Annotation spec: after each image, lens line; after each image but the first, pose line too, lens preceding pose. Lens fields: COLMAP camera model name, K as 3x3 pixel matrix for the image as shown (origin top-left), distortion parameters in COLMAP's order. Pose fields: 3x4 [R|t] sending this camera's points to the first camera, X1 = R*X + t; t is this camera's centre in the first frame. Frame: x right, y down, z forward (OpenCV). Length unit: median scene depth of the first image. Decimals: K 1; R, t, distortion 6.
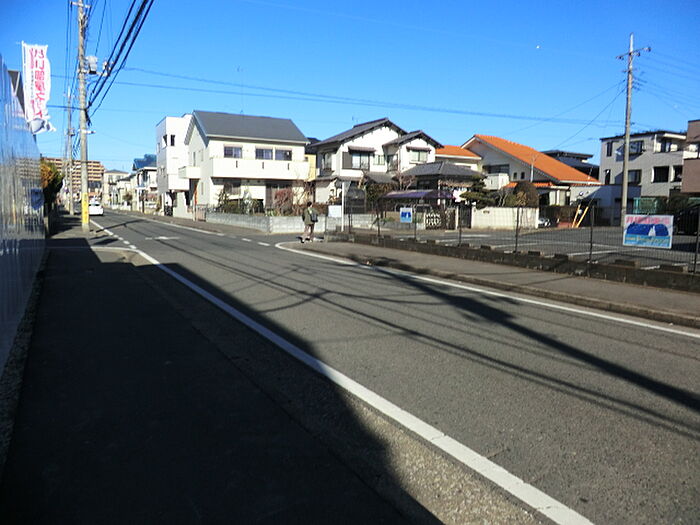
lens RADIAL K [[477.0, 0, 329.8], [0, 477.0, 250.6], [0, 0, 1]] dist [-0.051958, 0.008330]
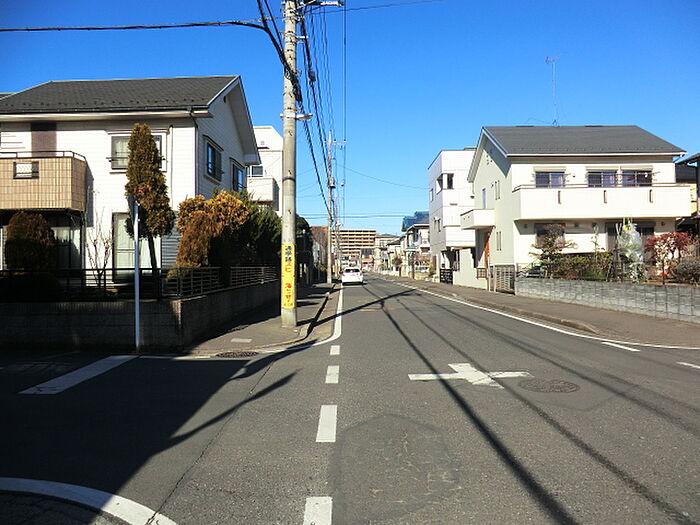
lens RADIAL K [[477.0, 0, 348.8], [0, 477.0, 263.4], [0, 0, 1]] dist [-0.051958, 0.008330]
pose [[0.871796, -0.031822, -0.488834, -0.115249], [-0.020755, 0.994593, -0.101759, -0.026838], [0.489428, 0.098859, 0.866422, 0.300933]]
